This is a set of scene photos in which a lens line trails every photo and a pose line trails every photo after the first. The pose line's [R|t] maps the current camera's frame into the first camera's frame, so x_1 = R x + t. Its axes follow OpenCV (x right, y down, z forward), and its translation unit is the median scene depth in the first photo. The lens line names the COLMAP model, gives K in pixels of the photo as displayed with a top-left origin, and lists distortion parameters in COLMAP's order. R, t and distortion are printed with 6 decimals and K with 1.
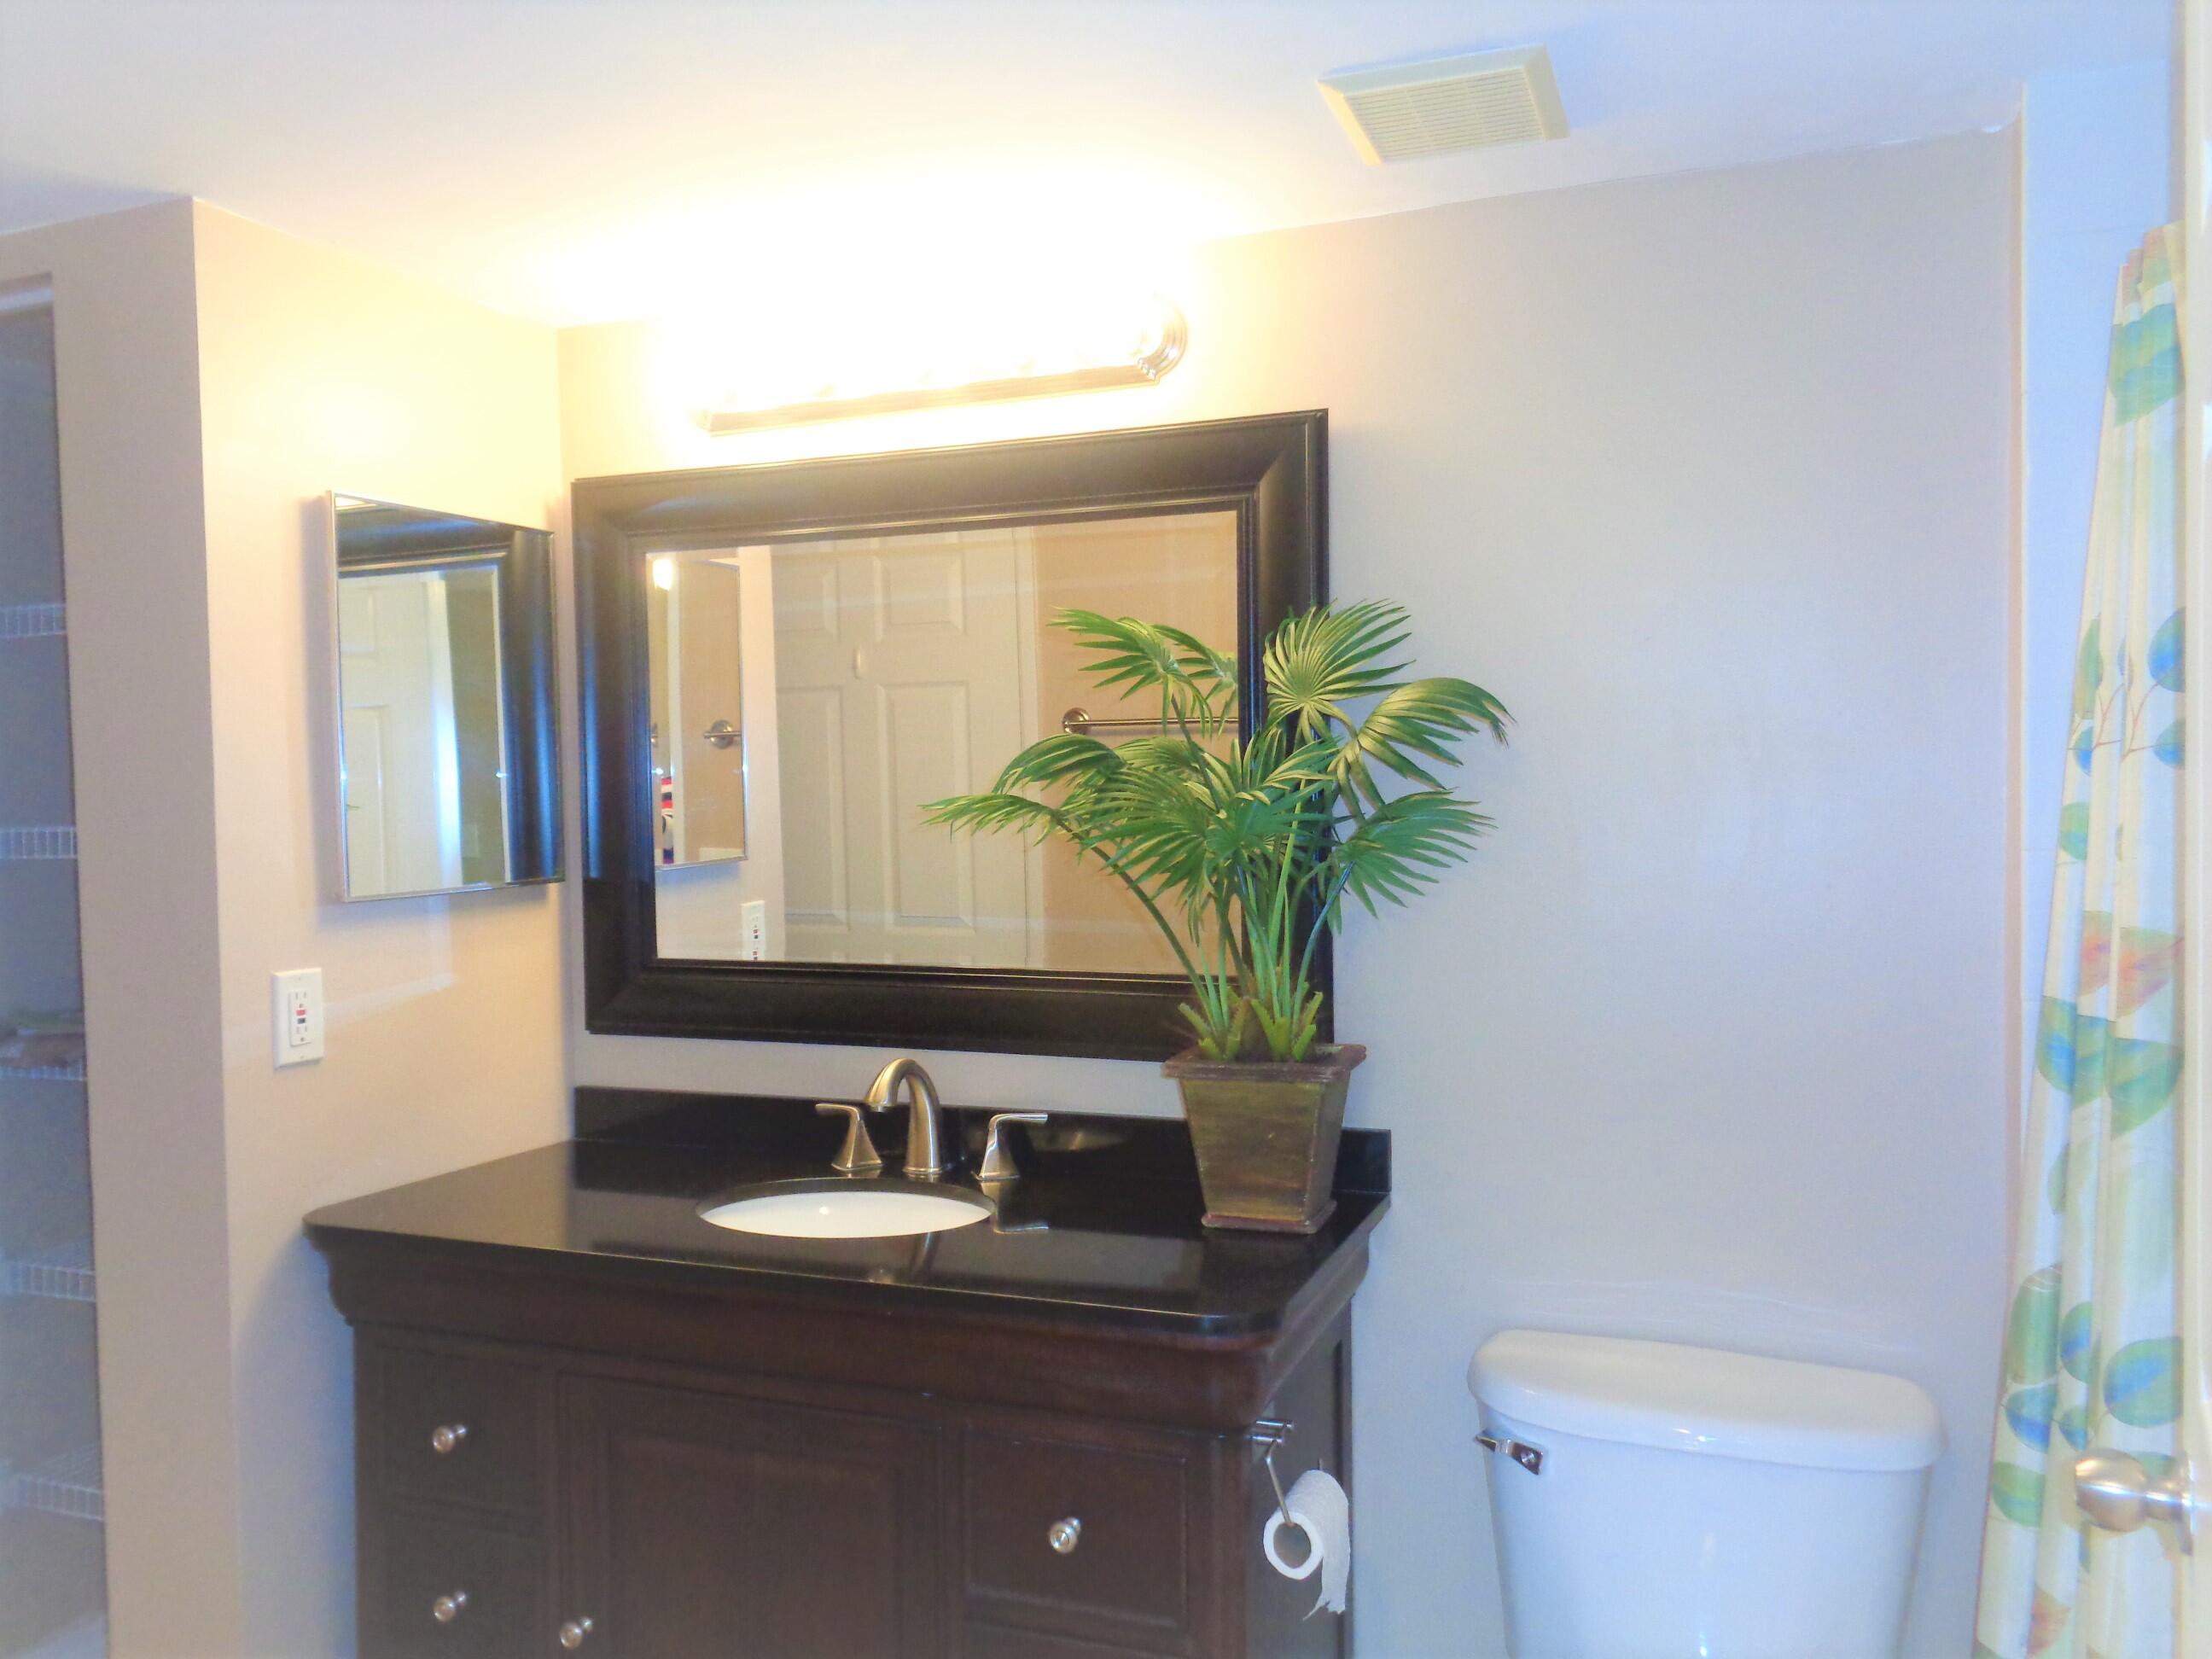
lens RADIAL K [[1673.2, 0, 1106.1], [0, 1673.2, 838.7], [0, 0, 1]] dist [0.015872, -0.003738]
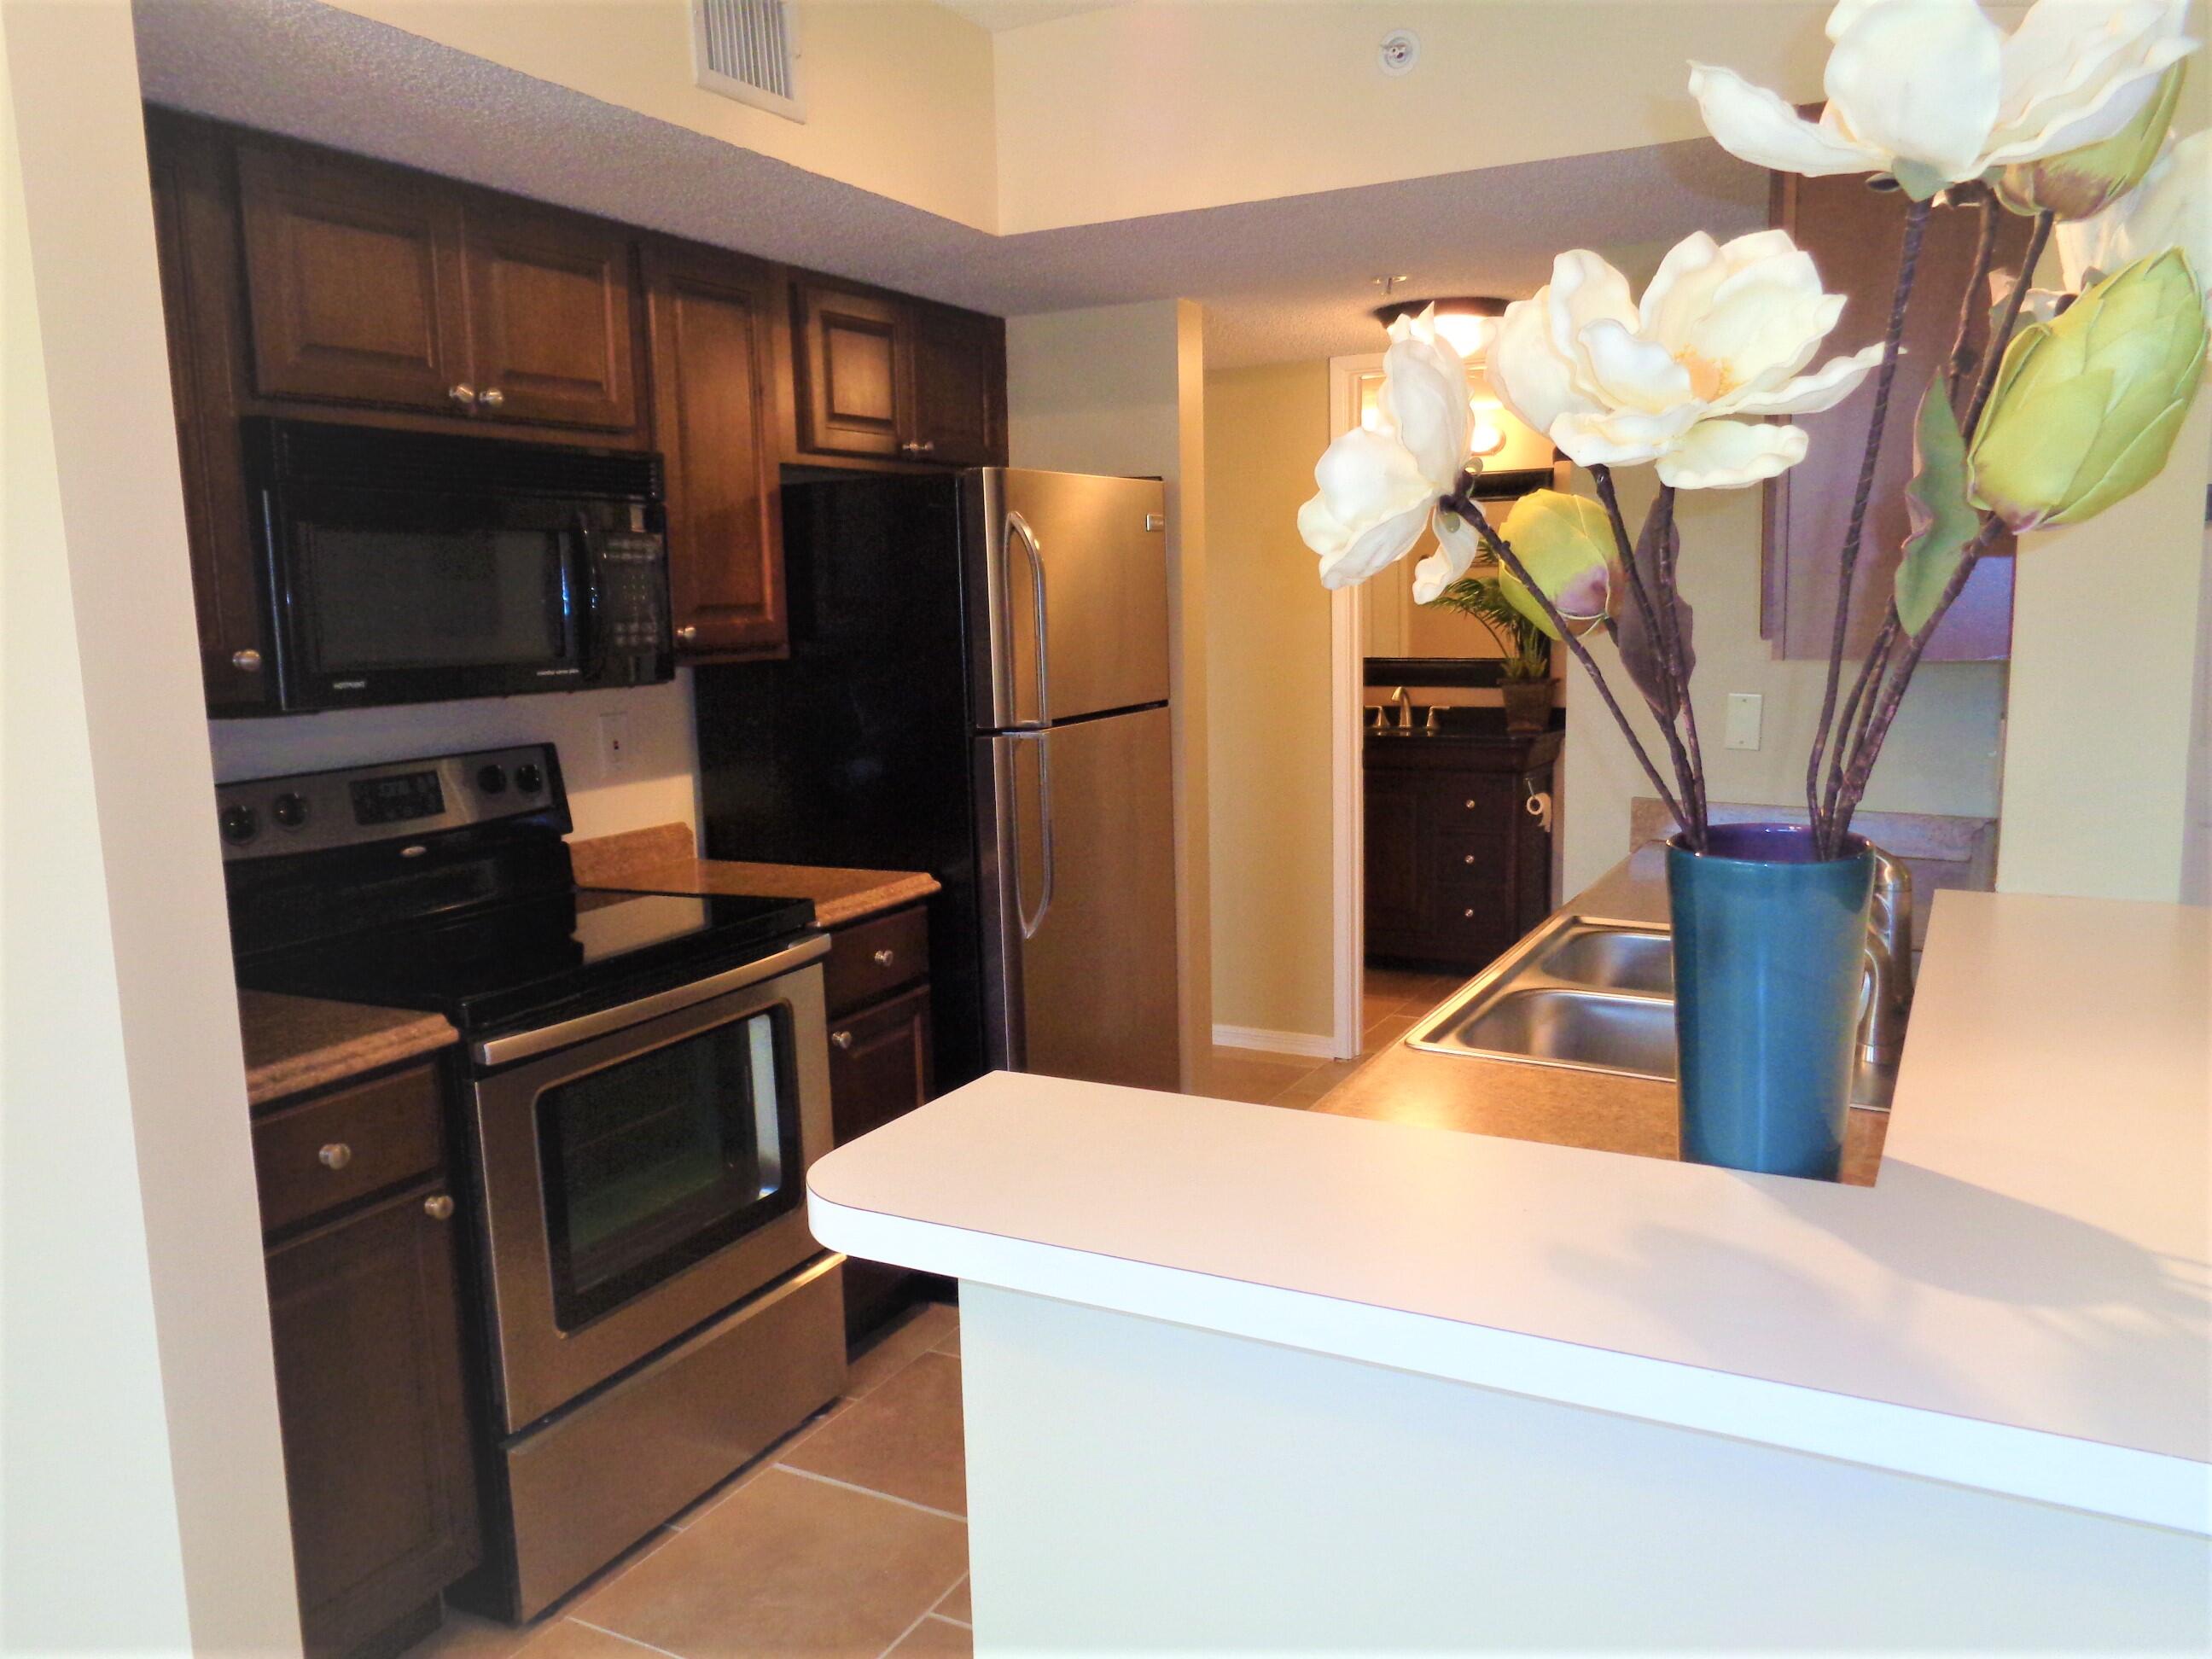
lens RADIAL K [[1673.2, 0, 1109.4], [0, 1673.2, 827.9], [0, 0, 1]] dist [0.015872, -0.003738]
pose [[0.992716, 0.007396, -0.120251, -0.314616], [0.005560, 0.994238, 0.107053, 0.063598], [0.120350, -0.106942, 0.986955, -2.309493]]
